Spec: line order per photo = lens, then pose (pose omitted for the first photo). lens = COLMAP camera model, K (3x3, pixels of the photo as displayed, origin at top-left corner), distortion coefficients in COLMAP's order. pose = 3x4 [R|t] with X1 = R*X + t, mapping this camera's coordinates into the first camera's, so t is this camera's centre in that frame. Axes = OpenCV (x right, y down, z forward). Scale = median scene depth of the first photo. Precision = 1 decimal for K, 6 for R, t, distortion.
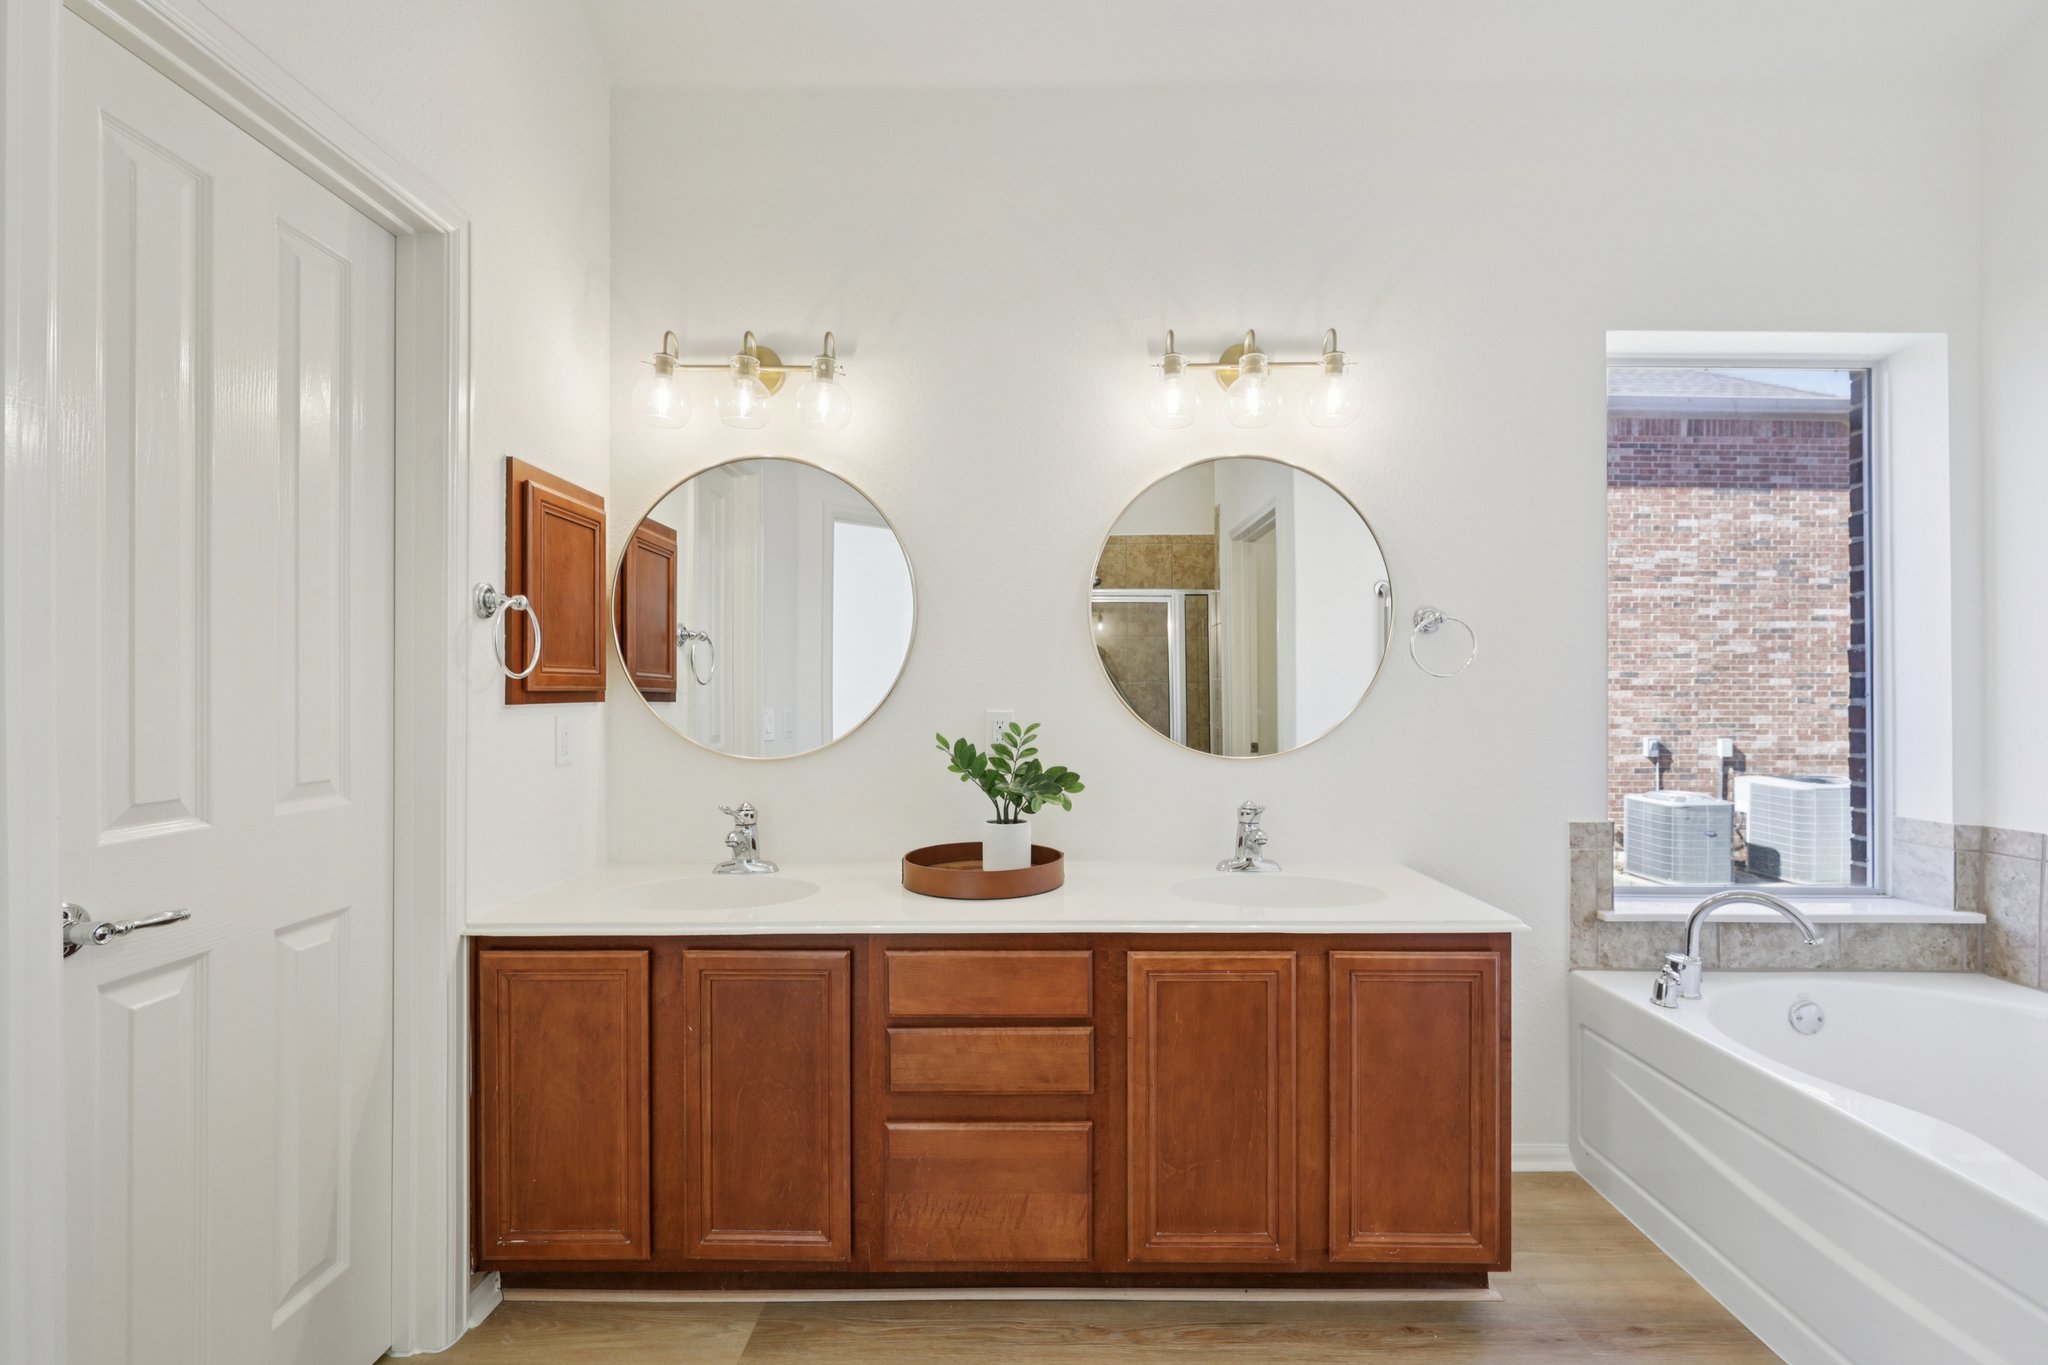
lens RADIAL K [[861.8, 0, 1029.3], [0, 861.8, 686.2], [0, 0, 1]] dist [-0.002701, 0.000850]
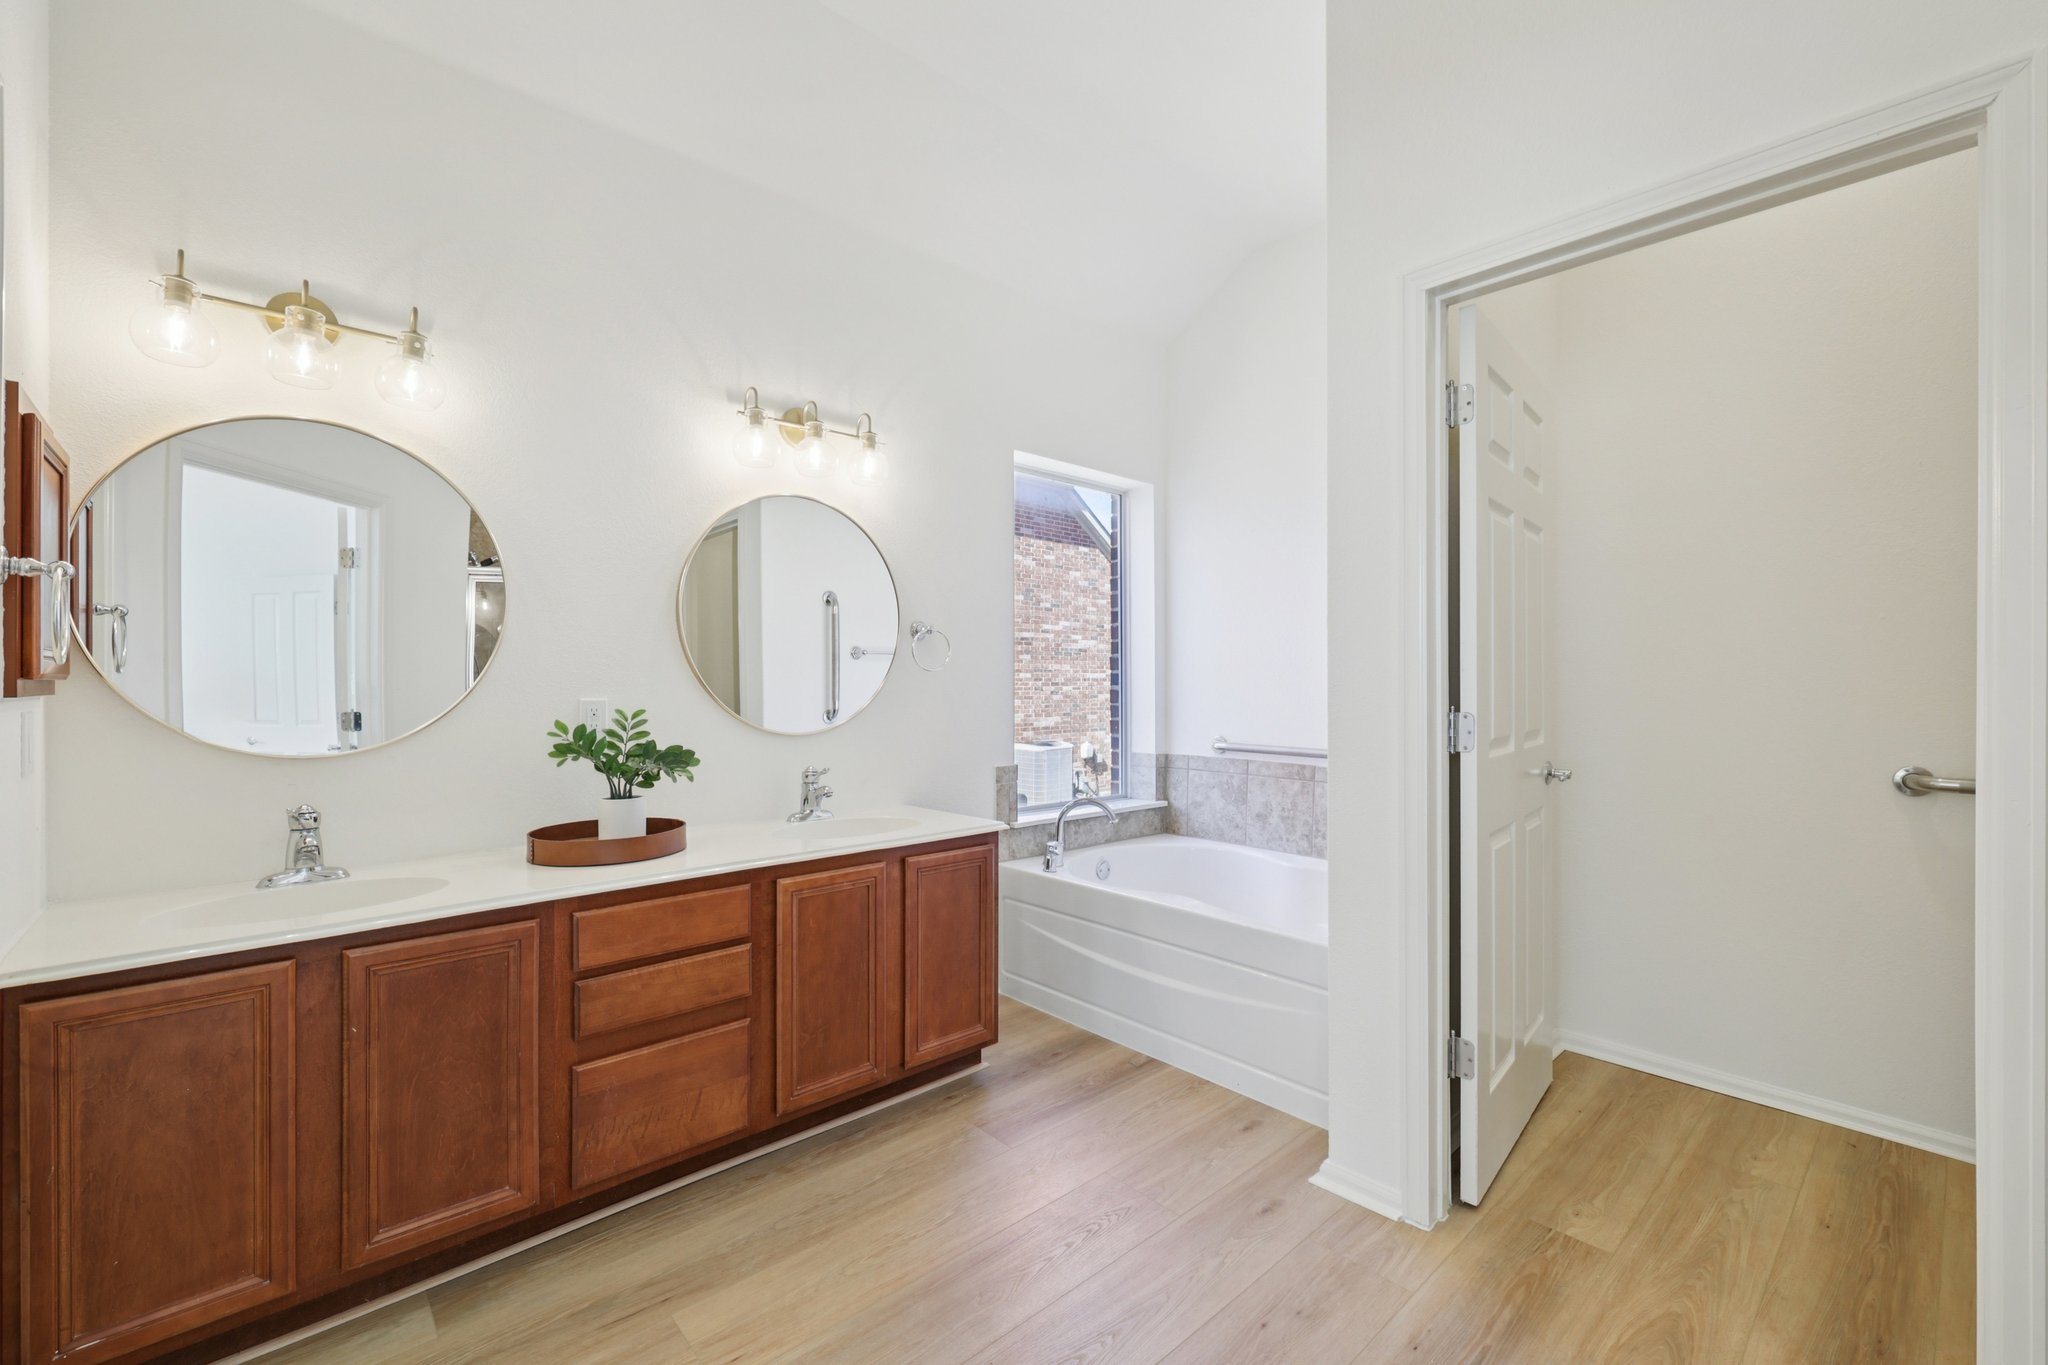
lens RADIAL K [[861.8, 0, 1024.6], [0, 861.8, 679.4], [0, 0, 1]] dist [-0.002701, 0.000850]
pose [[0.737556, 0.001238, 0.675285, -0.397637], [-0.002146, 0.999998, 0.000510, 0.002138], [-0.675283, -0.001825, 0.737557, -0.176154]]
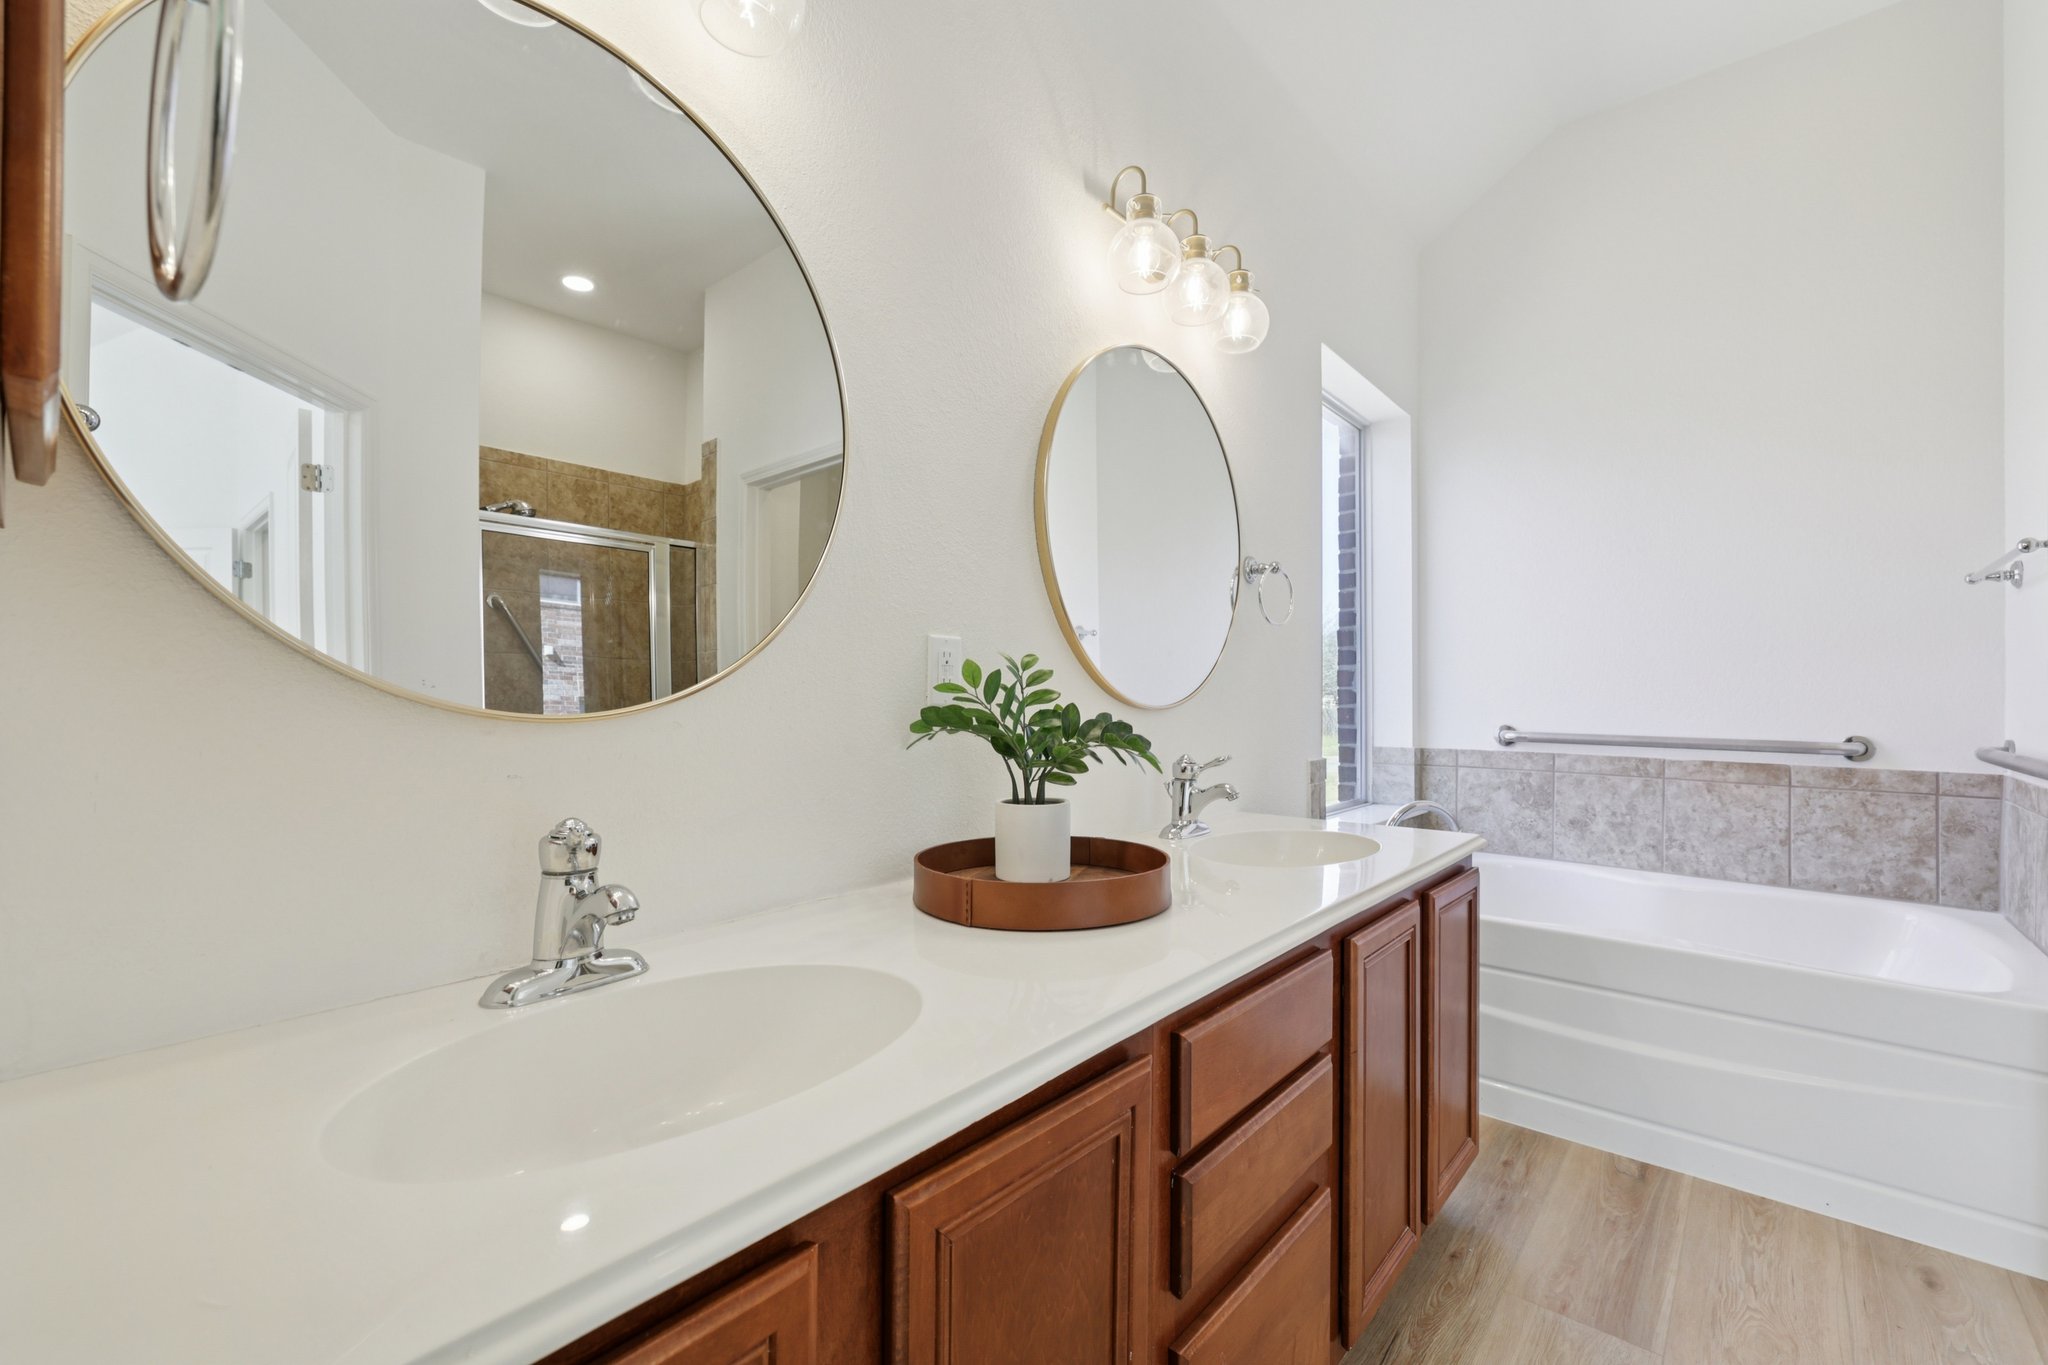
lens RADIAL K [[861.8, 0, 1017.2], [0, 861.8, 695.0], [0, 0, 1]] dist [-0.002701, 0.000850]
pose [[0.656283, 0.002058, 0.754512, -0.520768], [-0.003725, 0.999993, 0.000513, 0.077092], [-0.754506, -0.003148, 0.656286, 0.586459]]
